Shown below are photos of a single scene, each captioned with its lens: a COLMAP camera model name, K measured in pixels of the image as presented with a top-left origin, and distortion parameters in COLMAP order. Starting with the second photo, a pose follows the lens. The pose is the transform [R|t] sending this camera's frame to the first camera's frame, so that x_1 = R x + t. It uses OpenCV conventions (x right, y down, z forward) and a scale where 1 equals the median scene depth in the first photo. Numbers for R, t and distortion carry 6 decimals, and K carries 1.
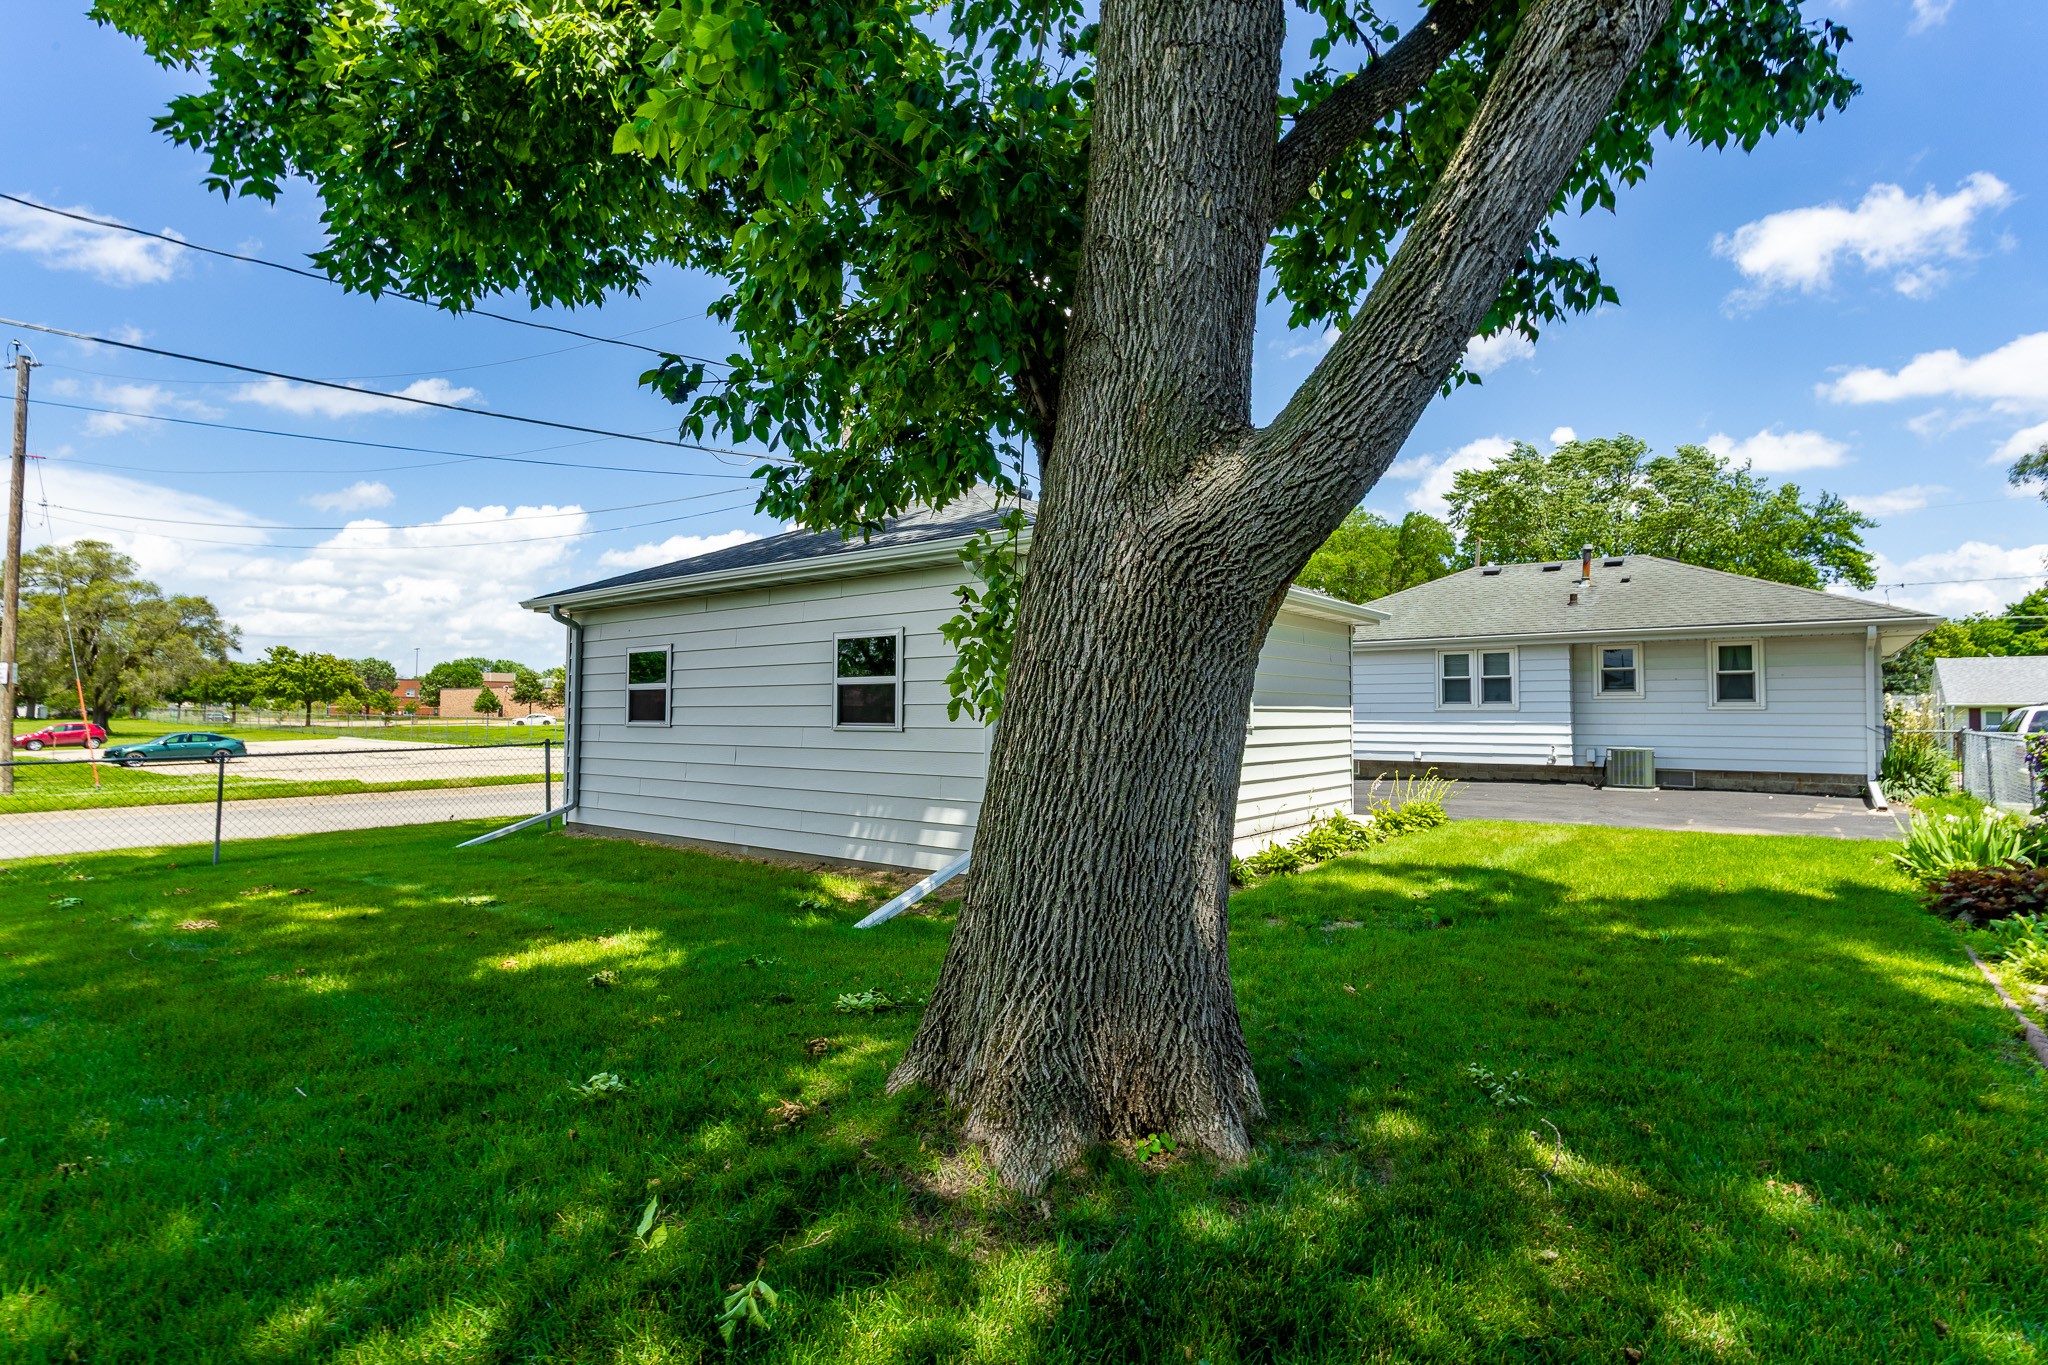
lens RADIAL K [[991.0, 0, 1019.0], [0, 991.0, 680.7], [0, 0, 1]] dist [-0.001270, 0.000301]
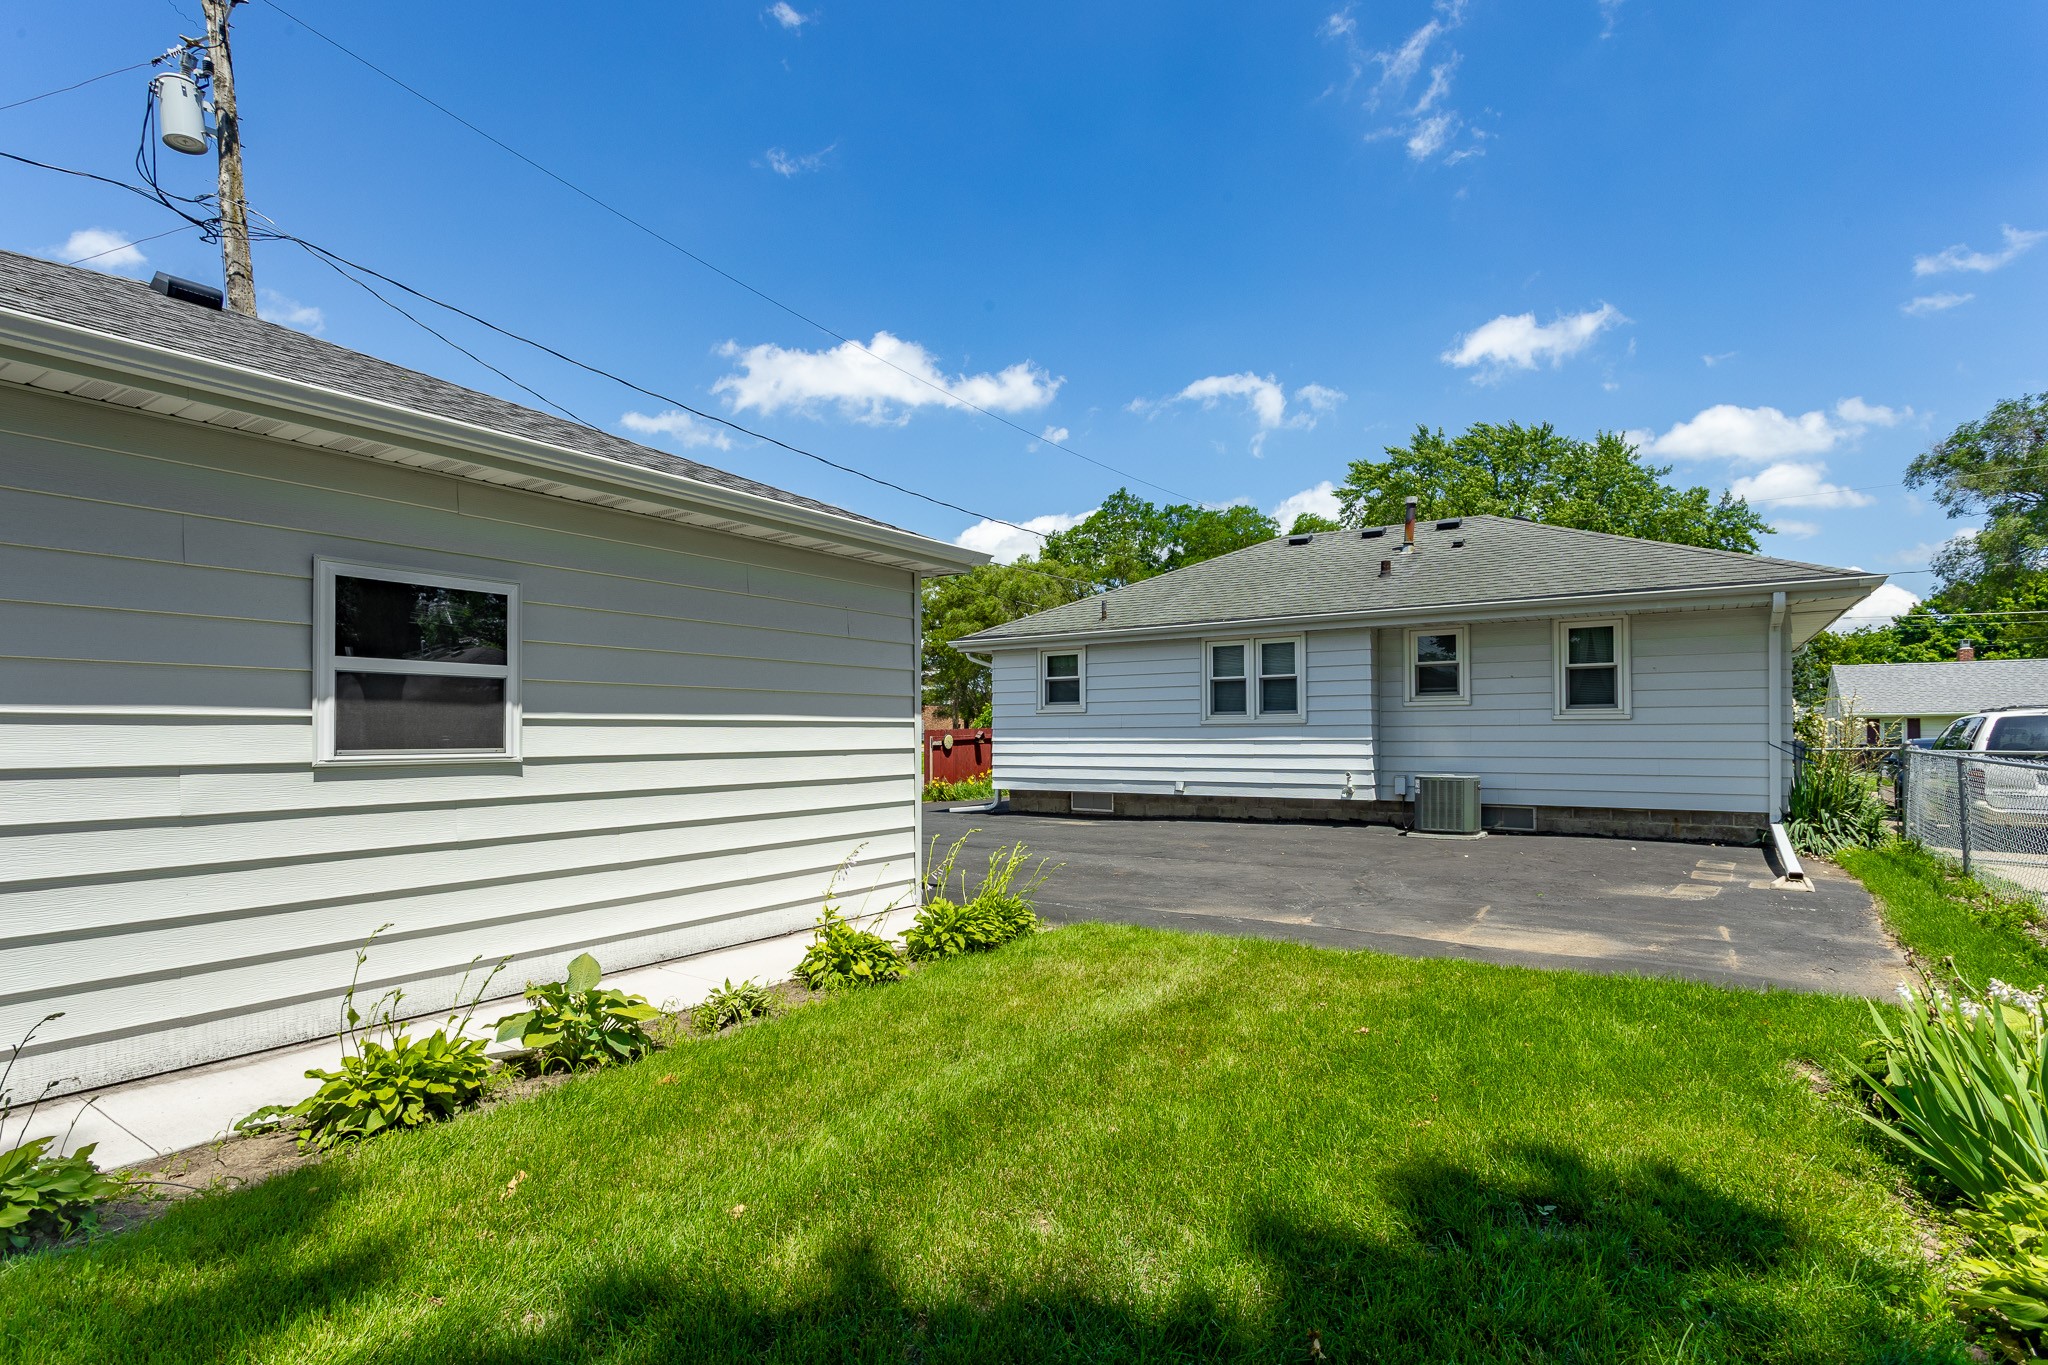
lens RADIAL K [[1001.6, 0, 1026.6], [0, 1001.6, 721.1], [0, 0, 1]] dist [0.002691, 0.000881]
pose [[0.997125, -0.006777, 0.075474, 0.263549], [0.005006, 0.999708, 0.023635, 0.011313], [-0.075612, -0.023190, 0.996868, 0.314046]]
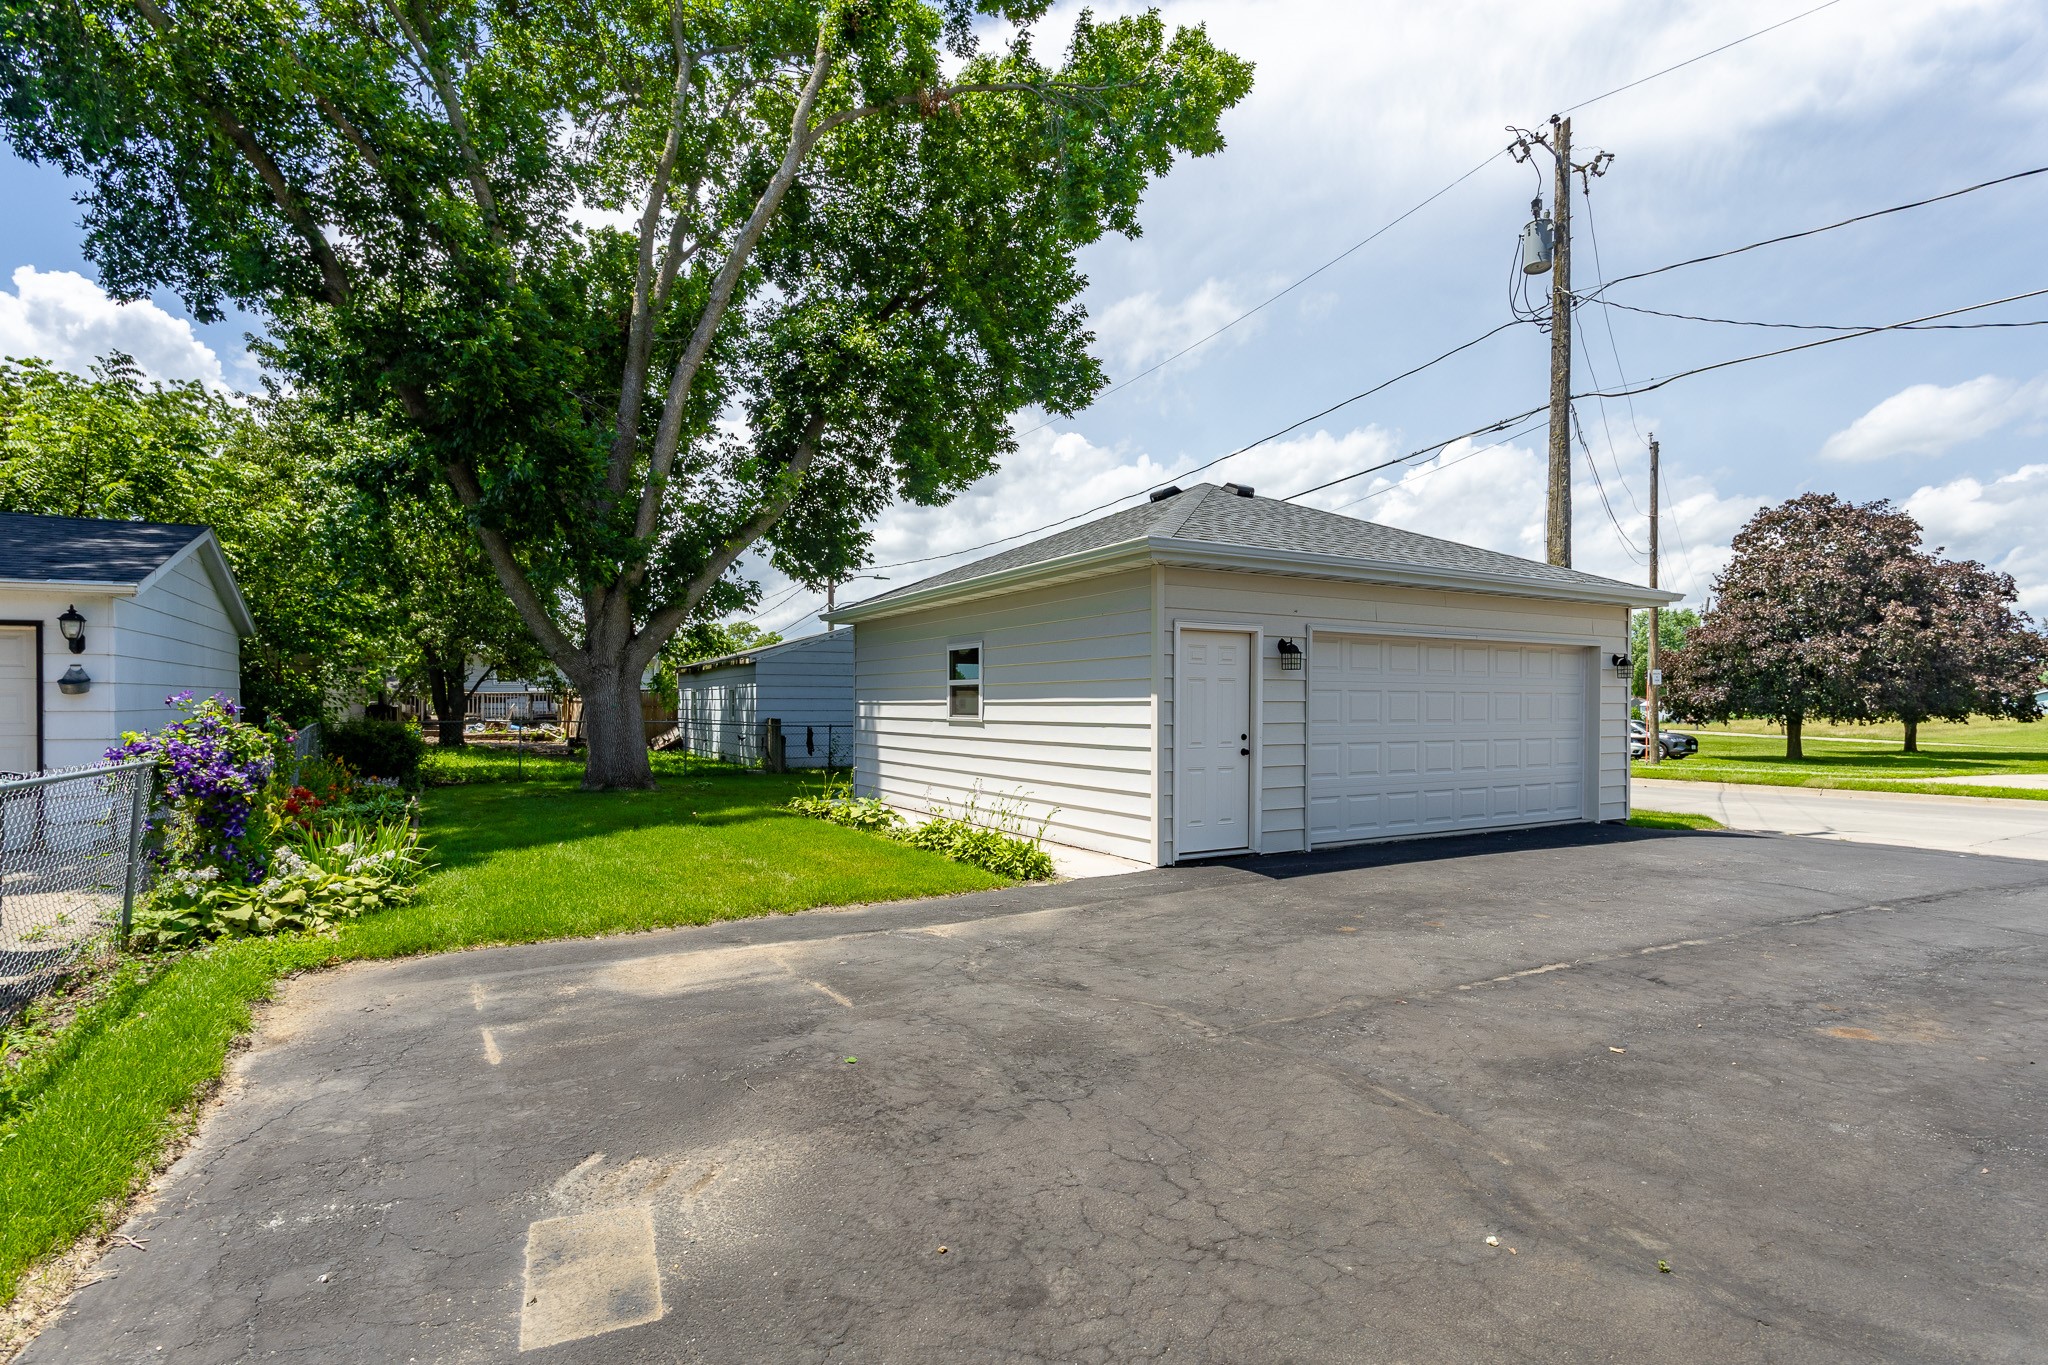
lens RADIAL K [[991.0, 0, 1019.0], [0, 991.0, 680.7], [0, 0, 1]] dist [-0.001270, 0.000301]
pose [[-0.364741, -0.022321, -0.930841, 0.696954], [0.036196, 0.998617, -0.038130, 0.027104], [0.930405, -0.047600, -0.363429, 0.836333]]
